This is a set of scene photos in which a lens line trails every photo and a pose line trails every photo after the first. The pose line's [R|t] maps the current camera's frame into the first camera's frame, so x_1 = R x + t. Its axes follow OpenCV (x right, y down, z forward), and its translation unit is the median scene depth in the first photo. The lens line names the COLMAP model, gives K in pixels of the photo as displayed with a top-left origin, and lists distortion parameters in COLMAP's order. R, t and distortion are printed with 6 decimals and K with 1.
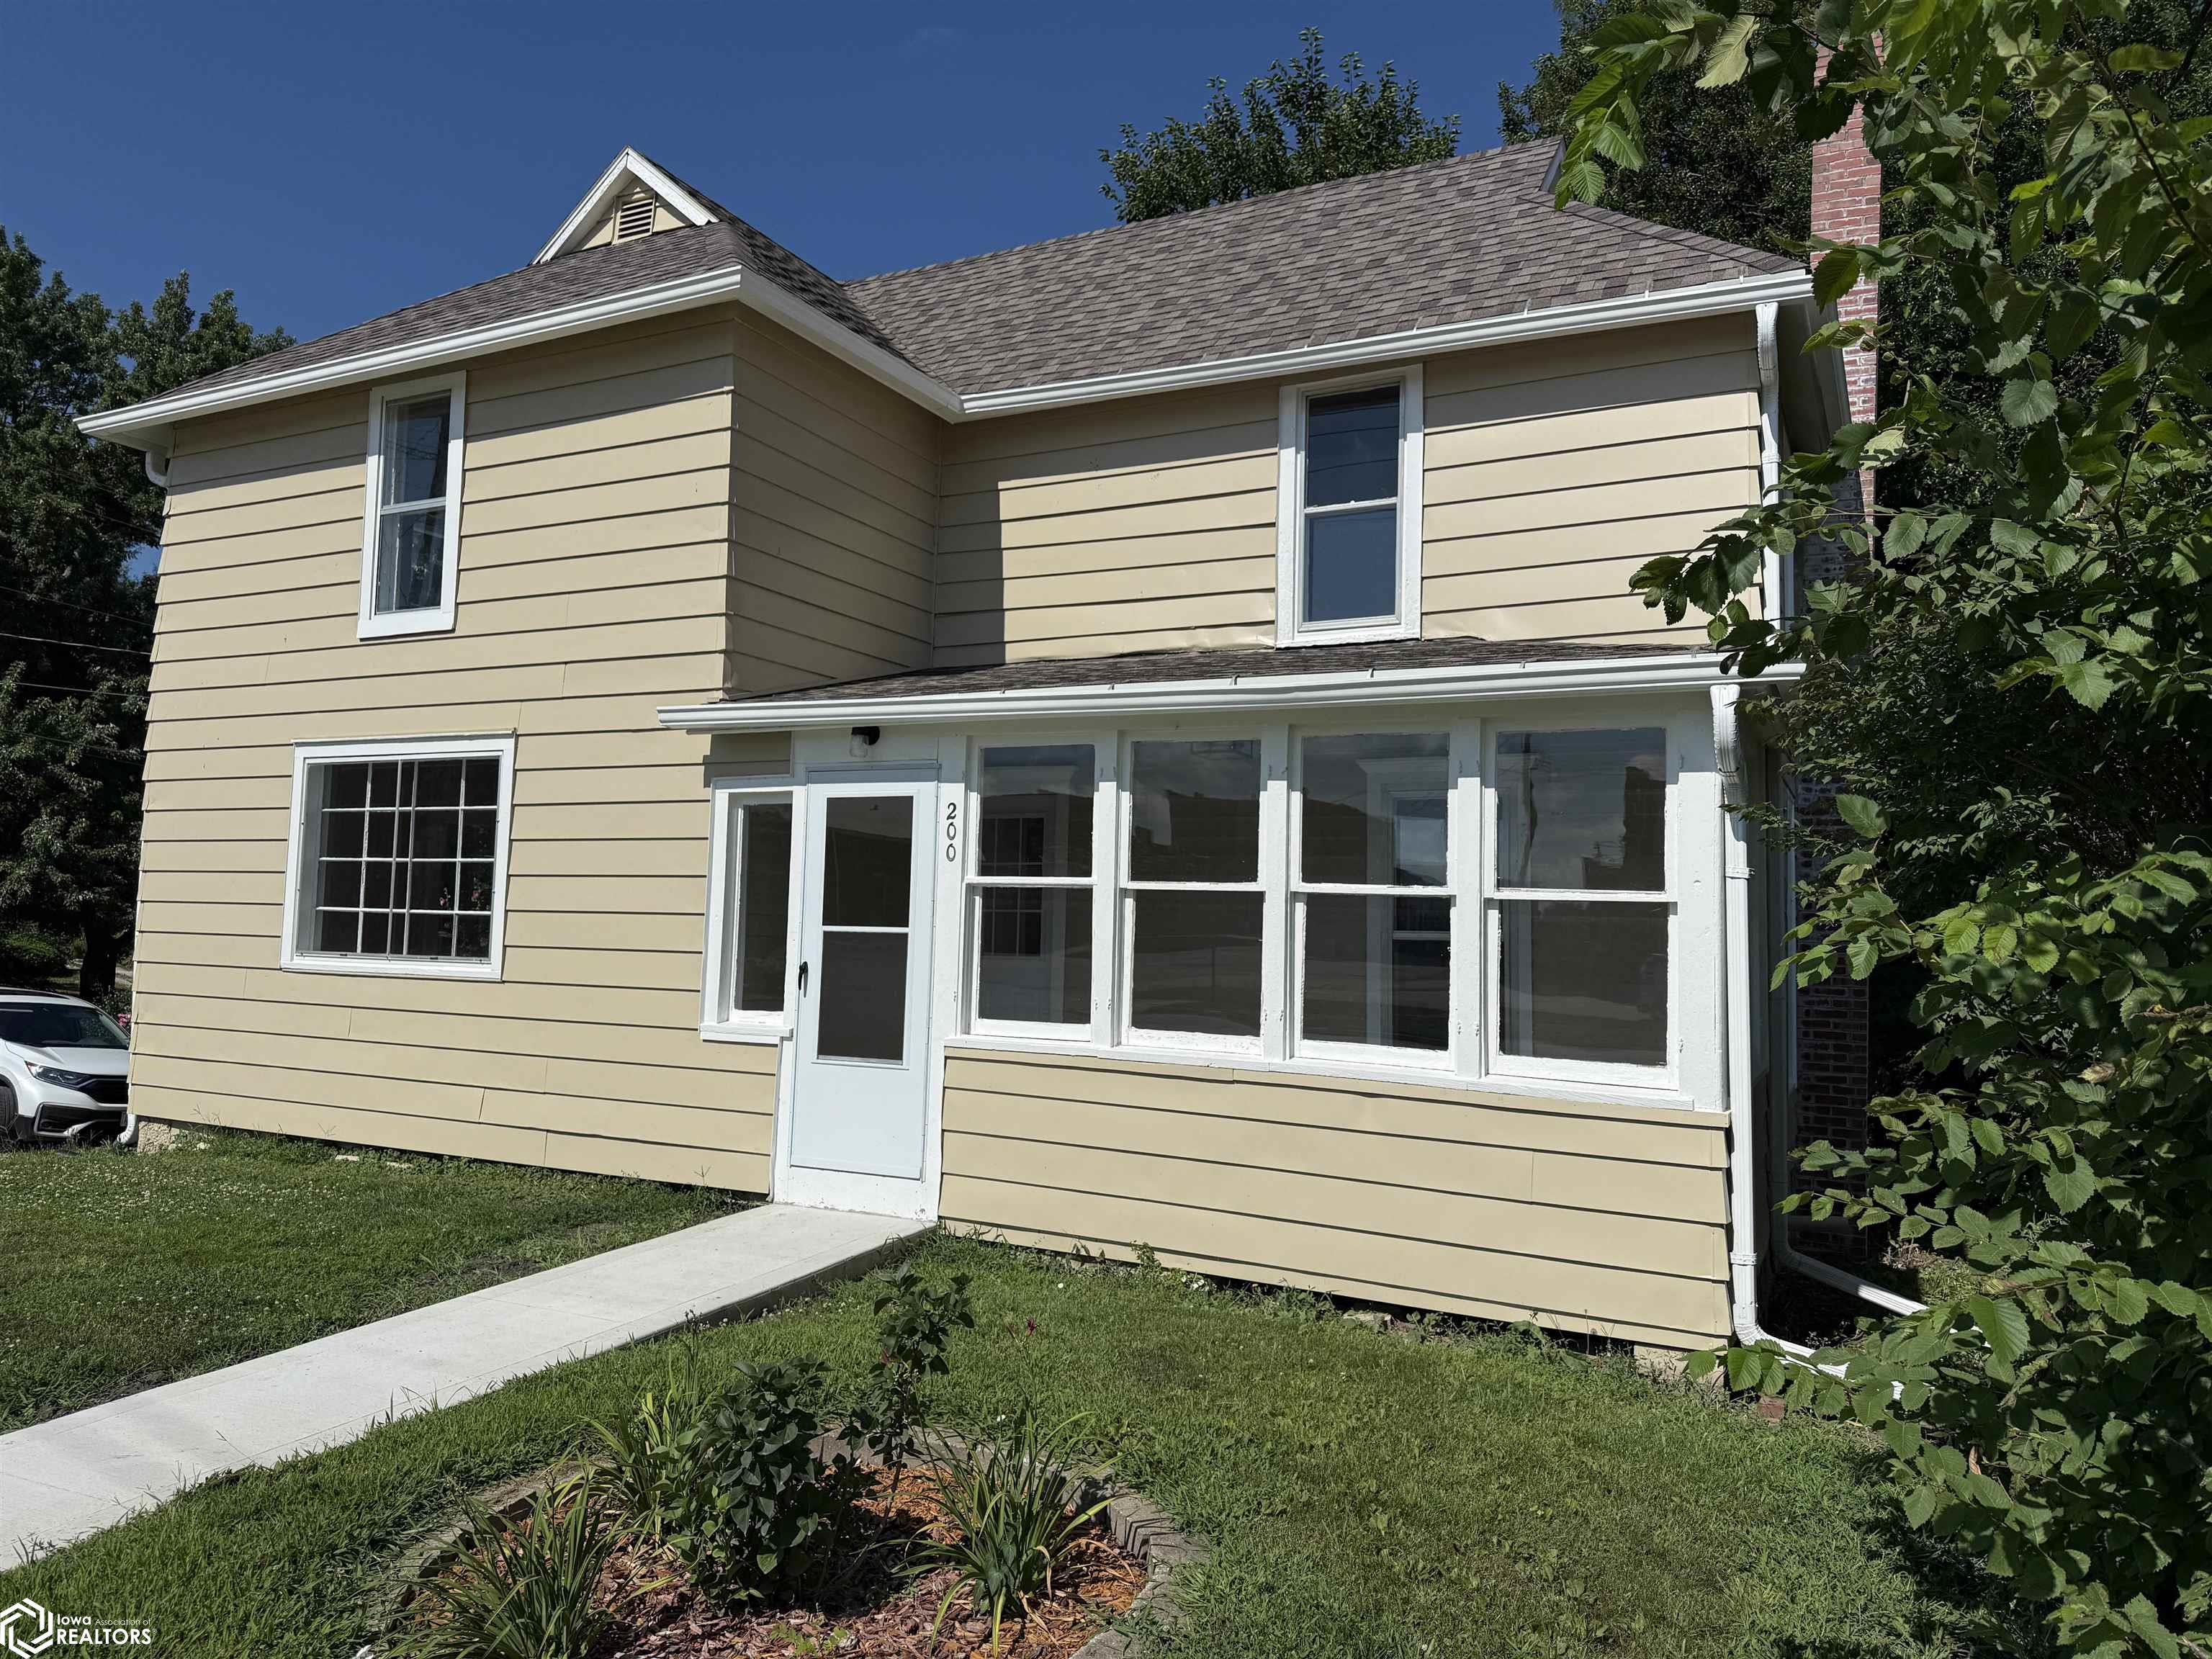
lens RADIAL K [[1569.8, 0, 1106.0], [0, 1569.8, 829.5], [0, 0, 1]] dist [0.088730, -0.083036]
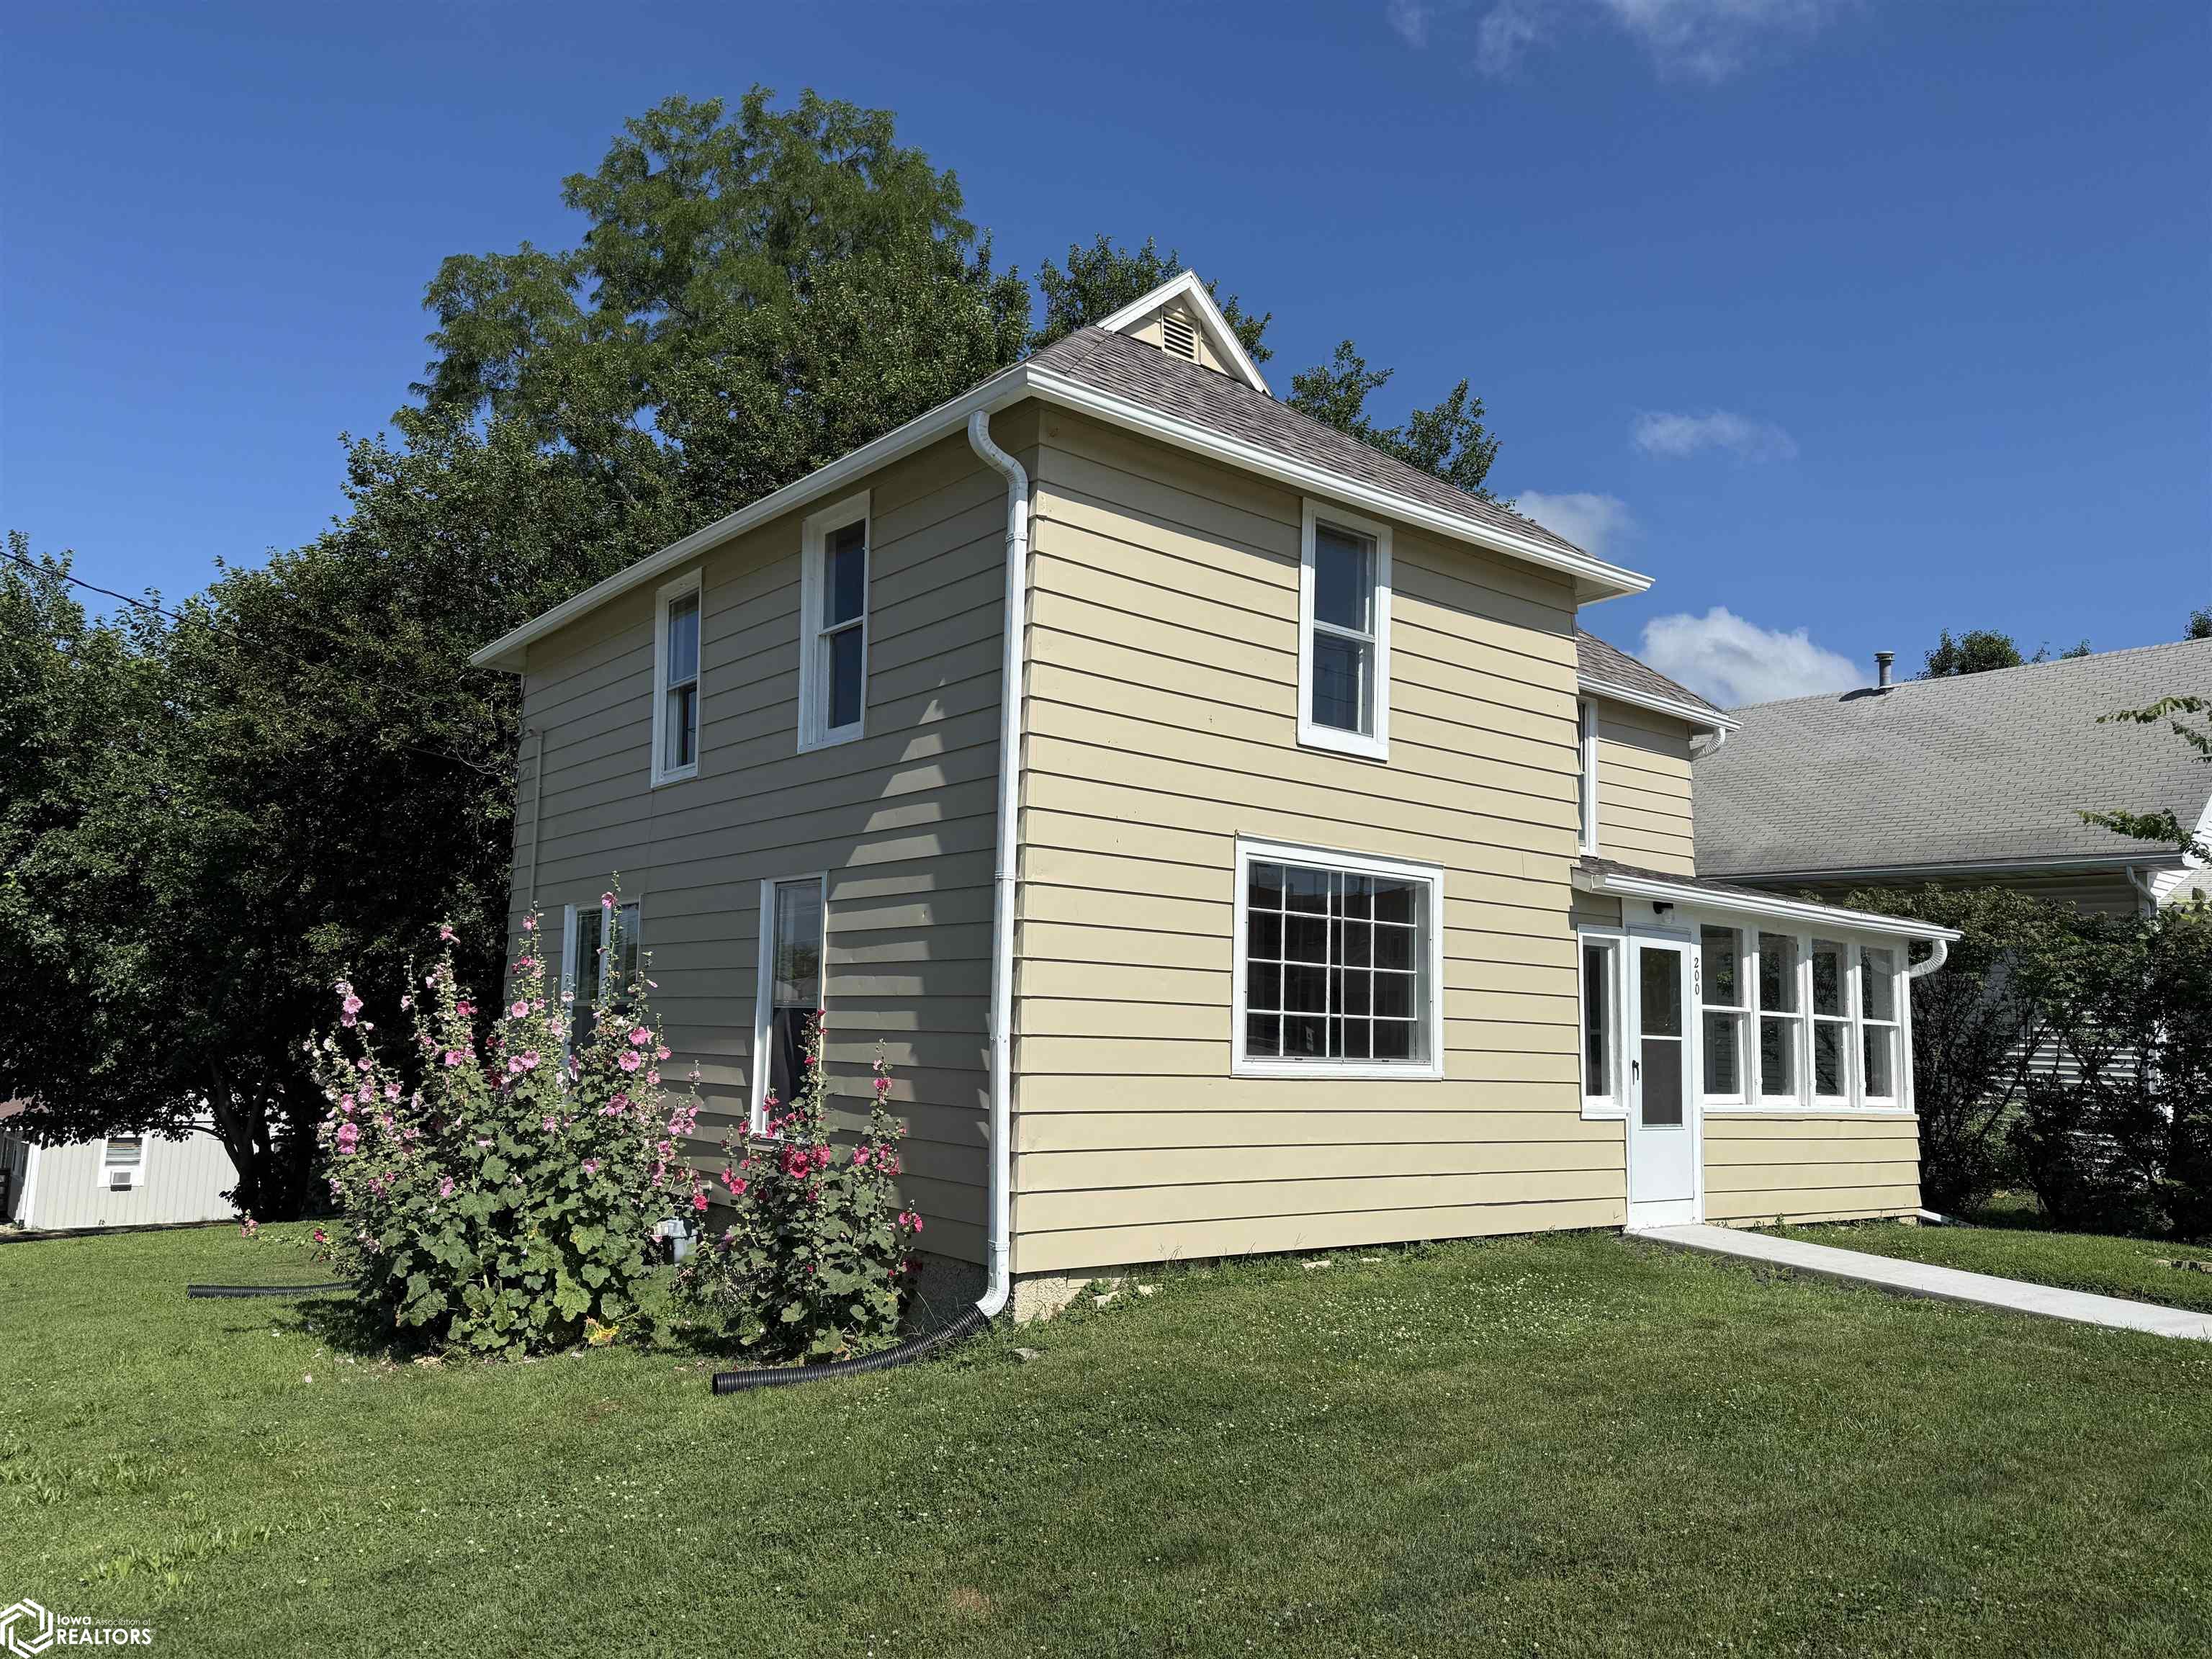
lens RADIAL K [[1569.8, 0, 1106.0], [0, 1569.8, 829.5], [0, 0, 1]] dist [0.088730, -0.083036]
pose [[0.395047, 0.101387, 0.913049, -1.645494], [-0.081741, 0.993828, -0.074990, 0.021670], [-0.915017, -0.045009, 0.400897, 0.827666]]
